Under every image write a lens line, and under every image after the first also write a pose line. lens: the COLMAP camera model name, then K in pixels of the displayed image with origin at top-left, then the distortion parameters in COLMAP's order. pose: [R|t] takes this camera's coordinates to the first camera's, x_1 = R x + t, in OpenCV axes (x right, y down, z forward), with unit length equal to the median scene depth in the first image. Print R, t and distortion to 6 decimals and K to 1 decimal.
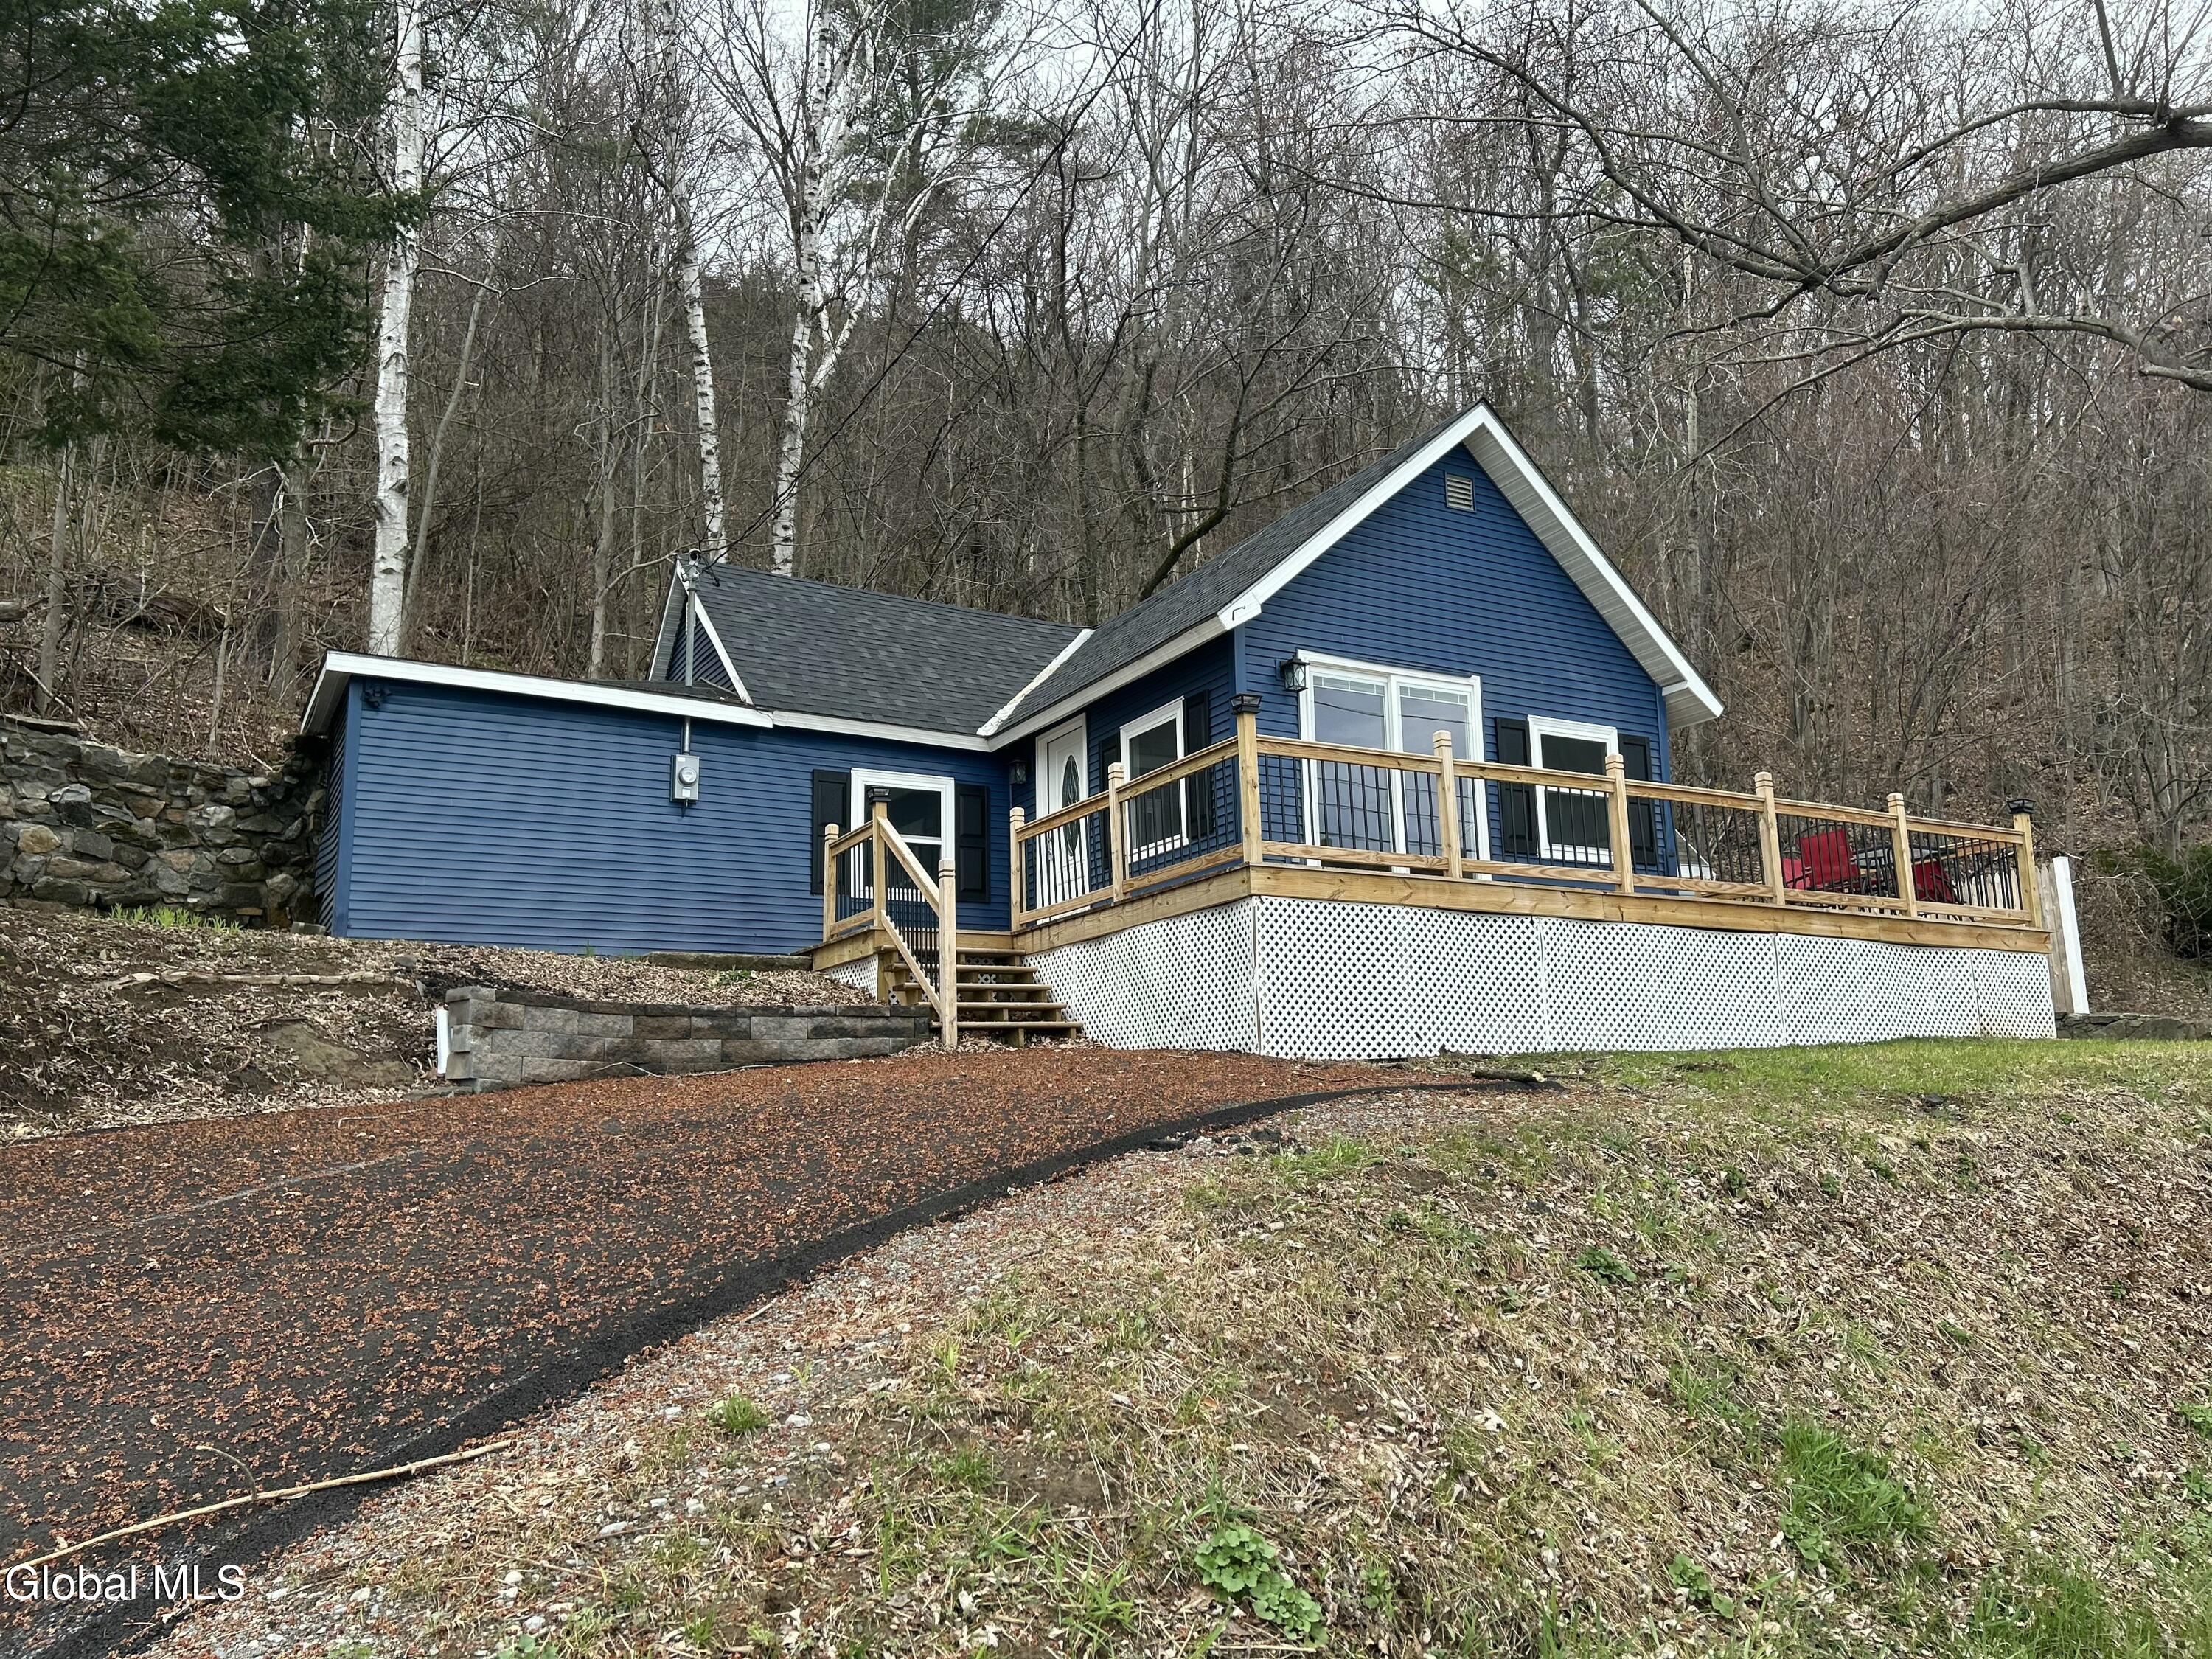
lens RADIAL K [[1664.5, 0, 1114.8], [0, 1664.5, 857.3], [0, 0, 1]] dist [0.101484, -0.129608]
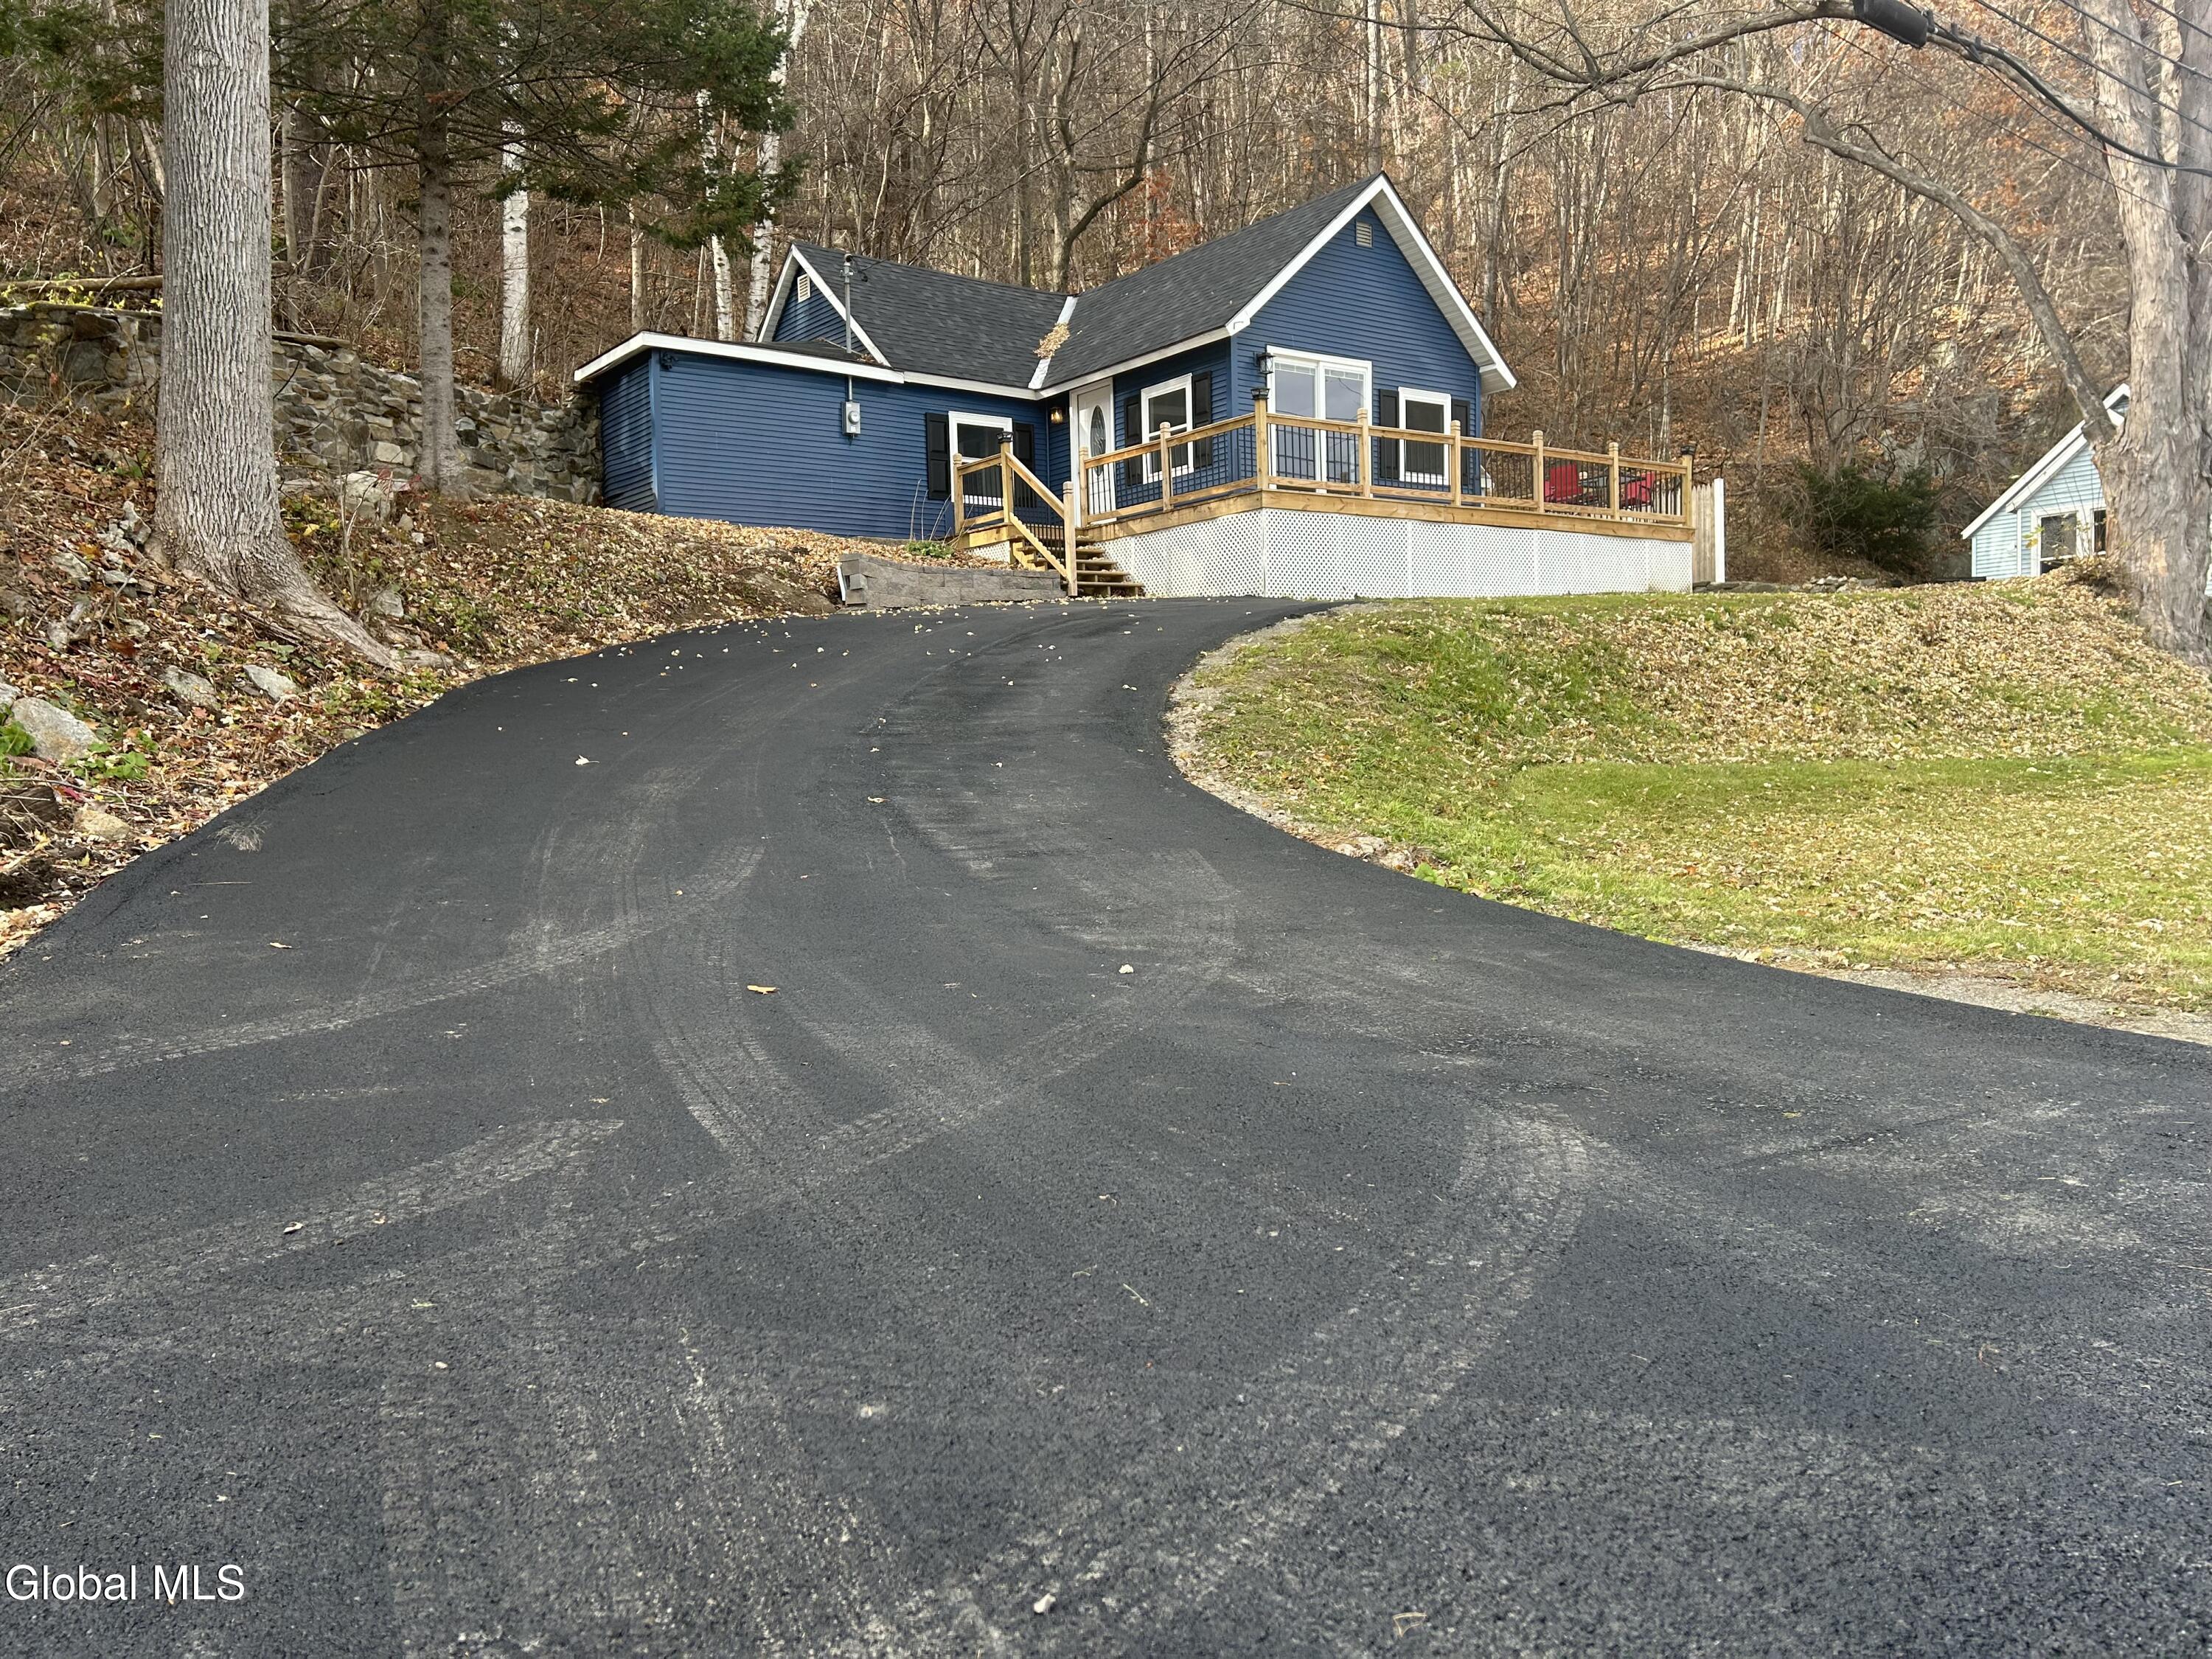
lens RADIAL K [[1667.8, 0, 1101.5], [0, 1667.8, 859.5], [0, 0, 1]] dist [0.085628, -0.104684]
pose [[0.991408, -0.016223, 0.129796, -0.245508], [-0.015279, 0.971123, 0.238089, -0.026358], [-0.129910, -0.238026, 0.962531, -0.596195]]
